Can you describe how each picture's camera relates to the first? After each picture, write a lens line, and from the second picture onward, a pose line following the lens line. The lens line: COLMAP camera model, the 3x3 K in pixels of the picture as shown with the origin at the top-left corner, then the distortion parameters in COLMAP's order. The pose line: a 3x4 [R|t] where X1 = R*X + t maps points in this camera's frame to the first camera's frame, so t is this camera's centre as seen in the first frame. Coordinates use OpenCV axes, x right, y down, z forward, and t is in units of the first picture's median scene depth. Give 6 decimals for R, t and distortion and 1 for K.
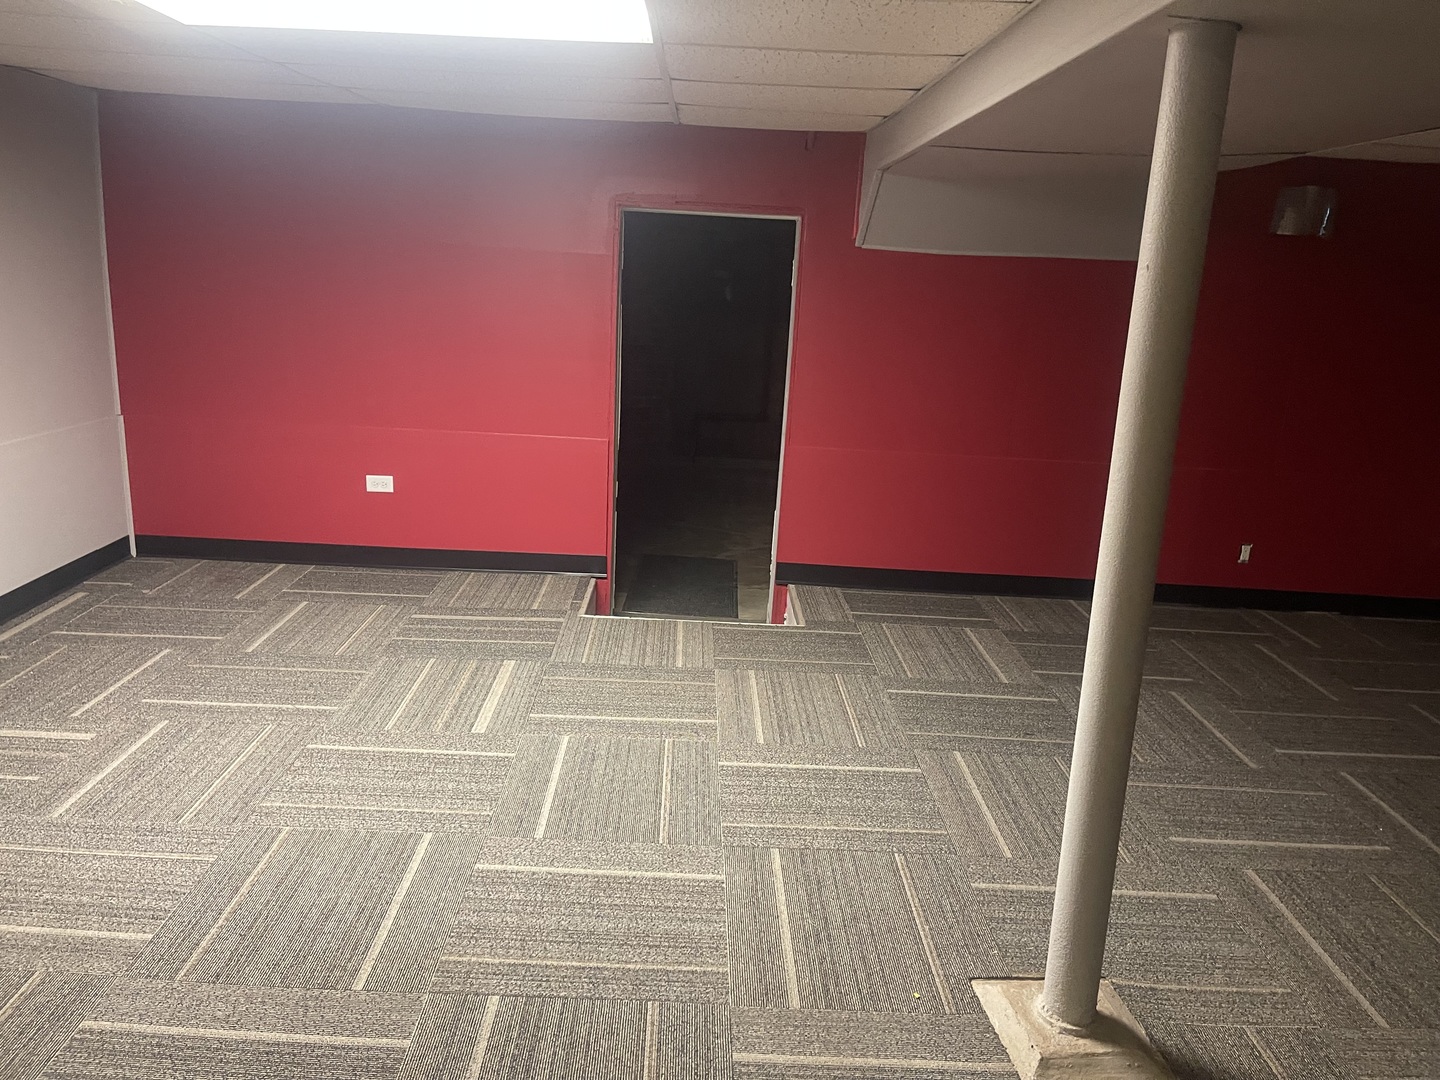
lens RADIAL K [[1092.0, 0, 717.8], [0, 1092.0, 540.6], [0, 0, 1]] dist [0.057181, -0.076223]
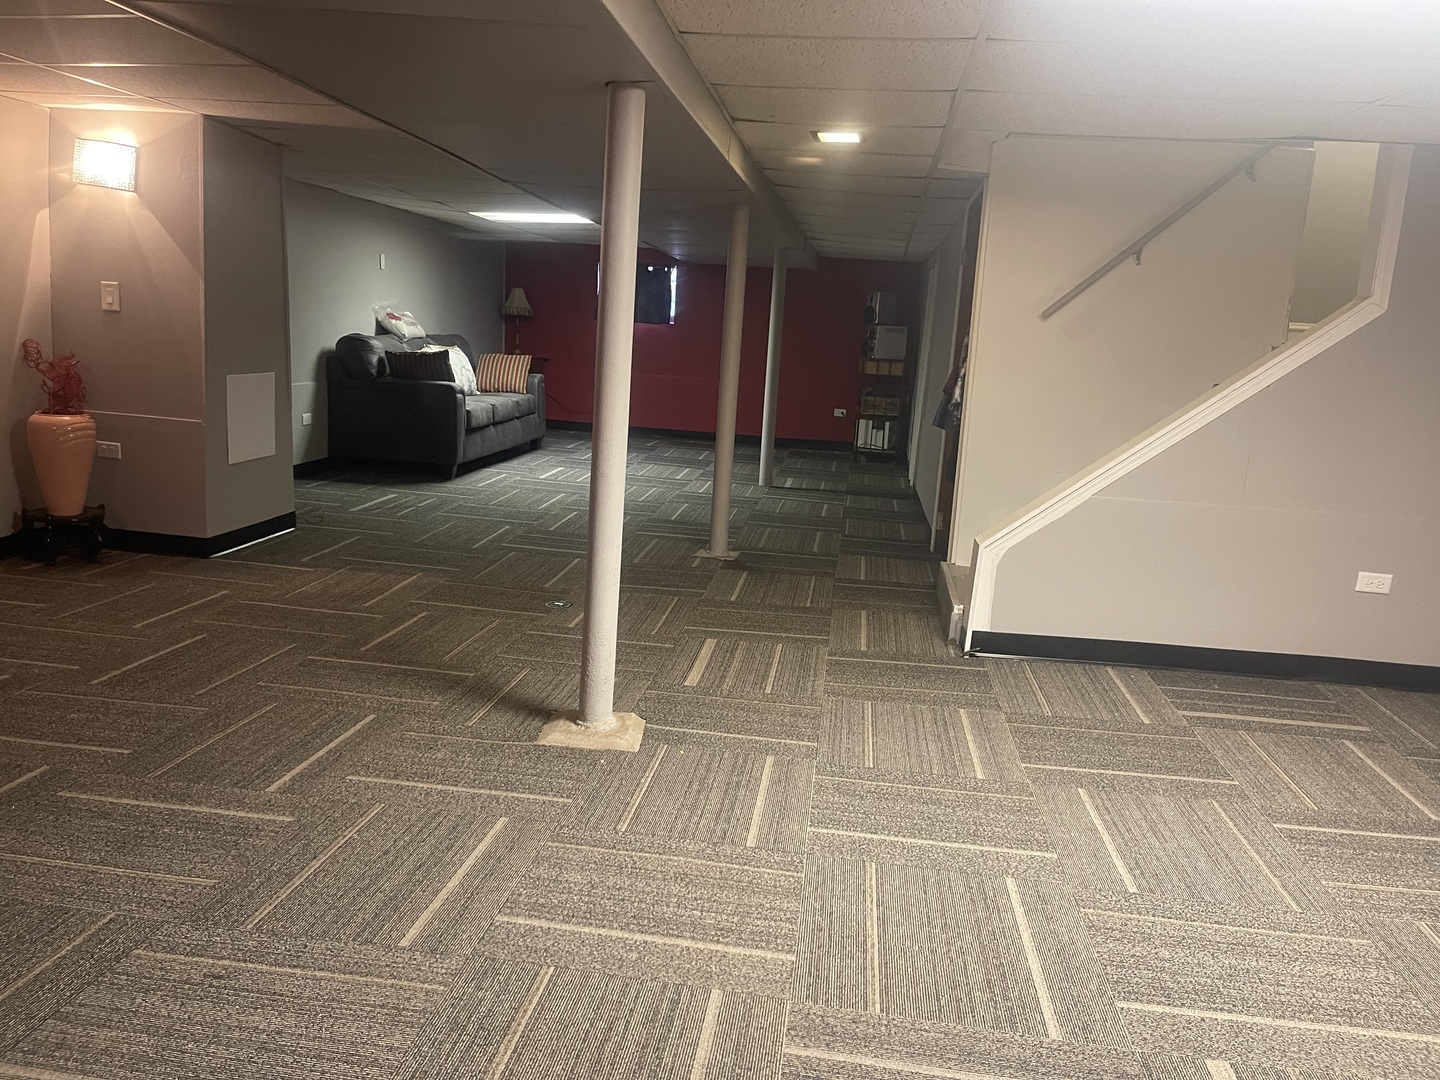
lens RADIAL K [[1092.0, 0, 716.8], [0, 1092.0, 542.4], [0, 0, 1]] dist [0.057181, -0.076223]
pose [[-0.982503, -0.136753, 0.126439, -0.002712], [-0.072204, 0.905456, 0.418253, -0.313743], [-0.171682, 0.401805, -0.899488, 1.599772]]
